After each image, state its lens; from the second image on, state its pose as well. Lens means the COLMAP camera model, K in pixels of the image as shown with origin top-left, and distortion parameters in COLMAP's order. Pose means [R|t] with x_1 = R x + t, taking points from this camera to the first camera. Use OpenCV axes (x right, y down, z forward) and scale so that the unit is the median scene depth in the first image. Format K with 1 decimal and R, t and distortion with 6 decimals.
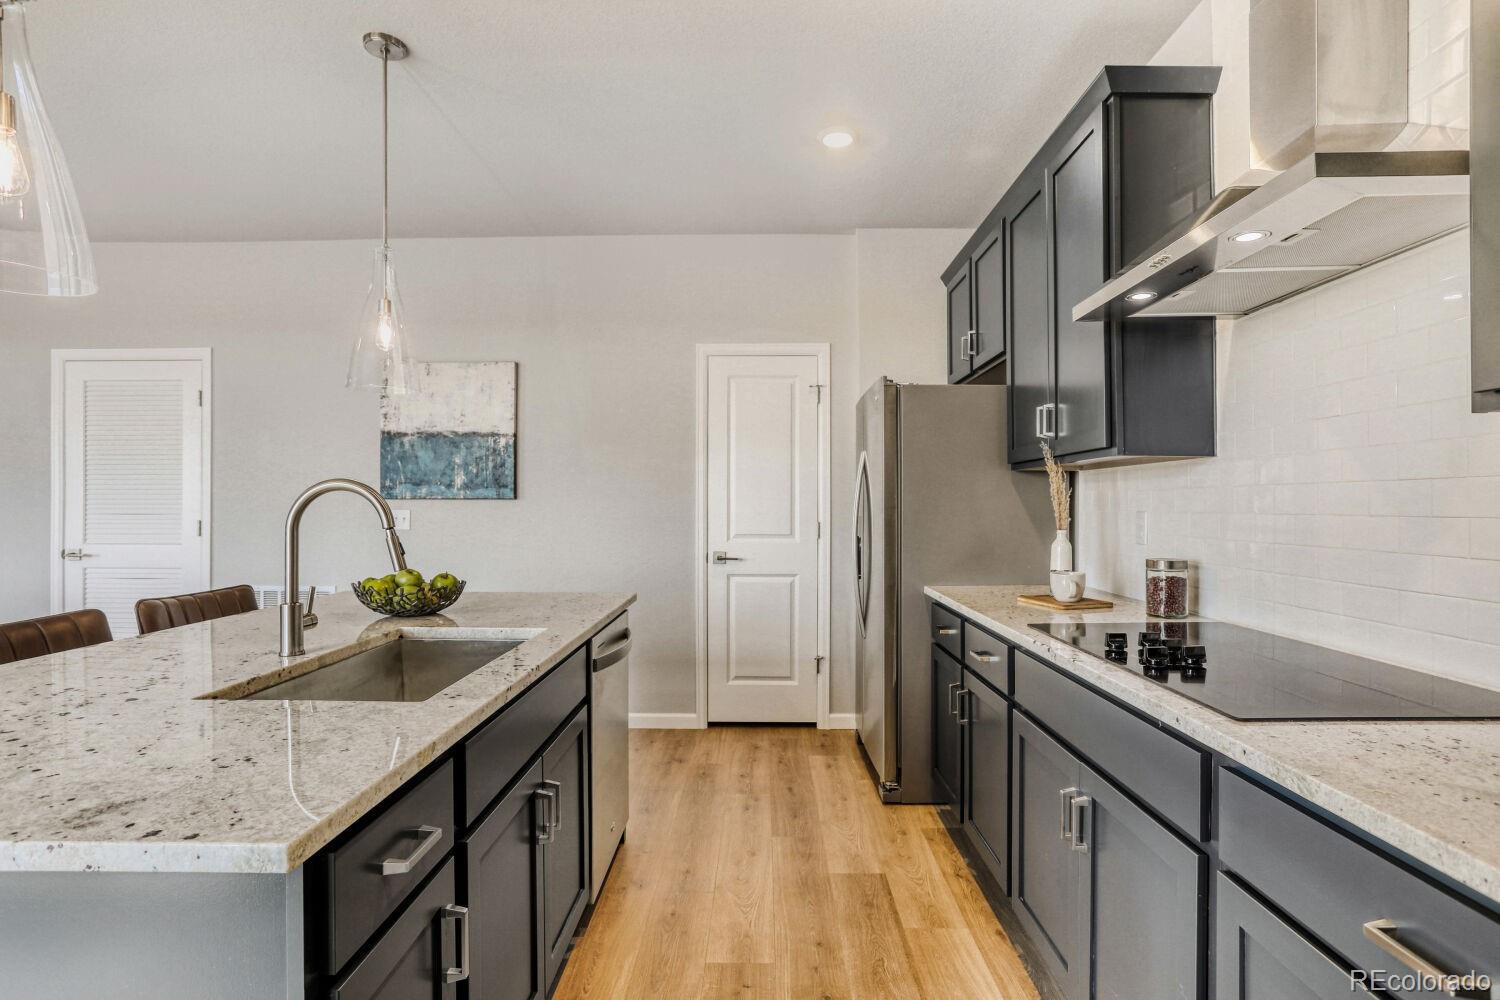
lens RADIAL K [[741.5, 0, 750.0], [0, 741.5, 500.0], [0, 0, 1]] dist [-0.000675, -0.000125]
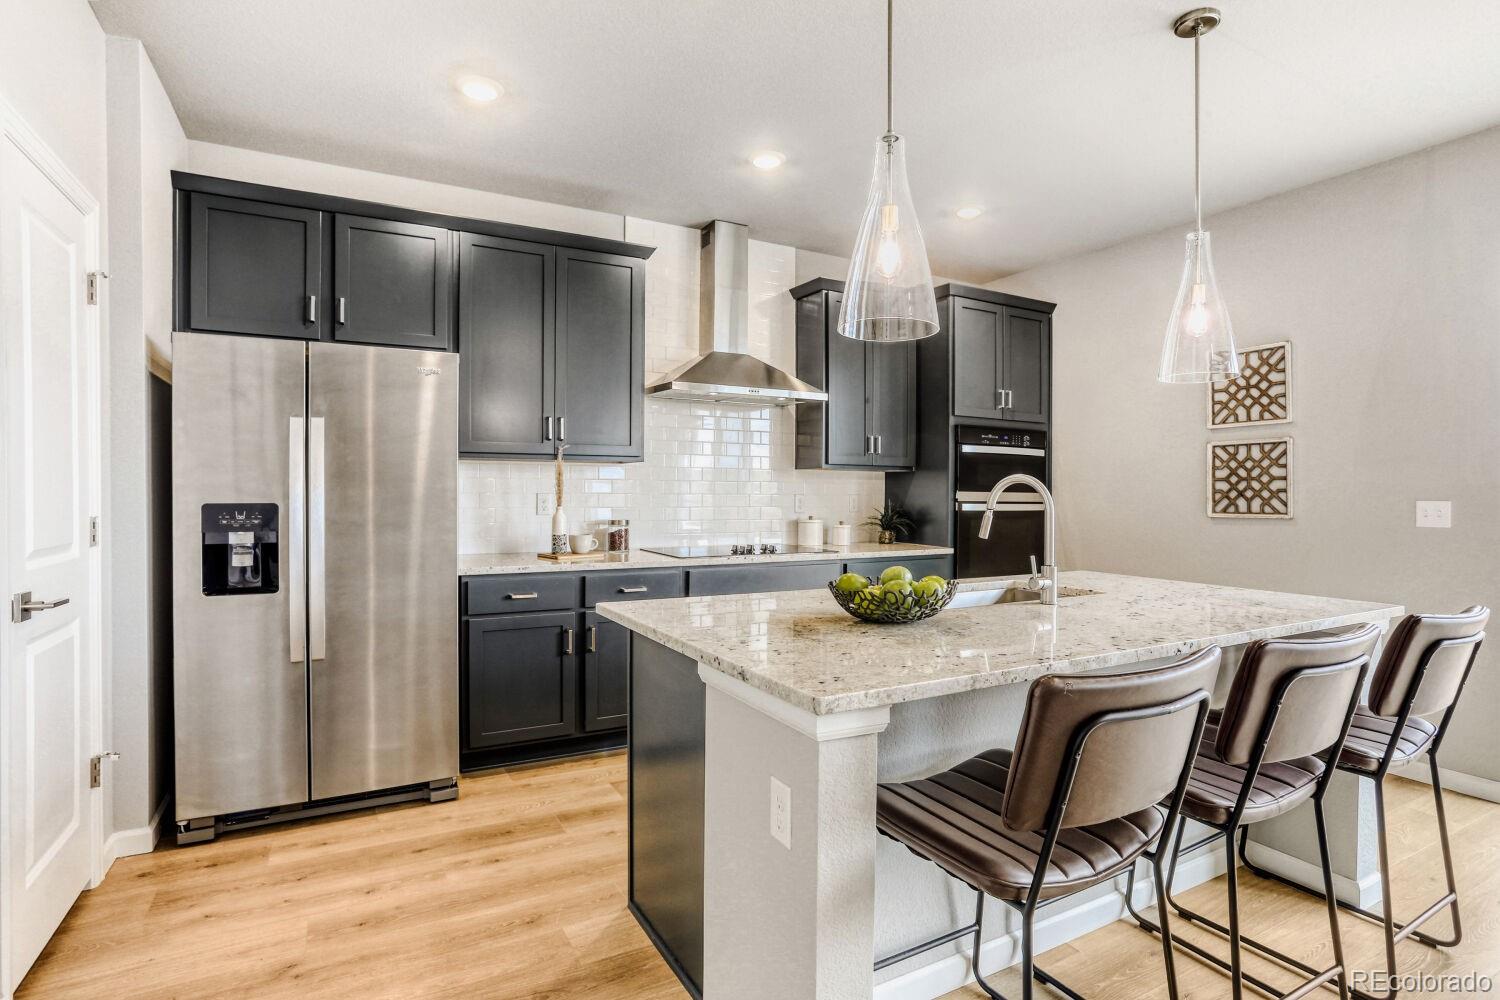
lens RADIAL K [[741.5, 0, 750.0], [0, 741.5, 500.0], [0, 0, 1]] dist [-0.000675, -0.000125]
pose [[-0.490431, -0.004469, 0.871469, -0.901138], [-0.015769, 0.999869, -0.003747, 0.028559], [-0.871337, -0.015579, -0.490437, 1.255366]]
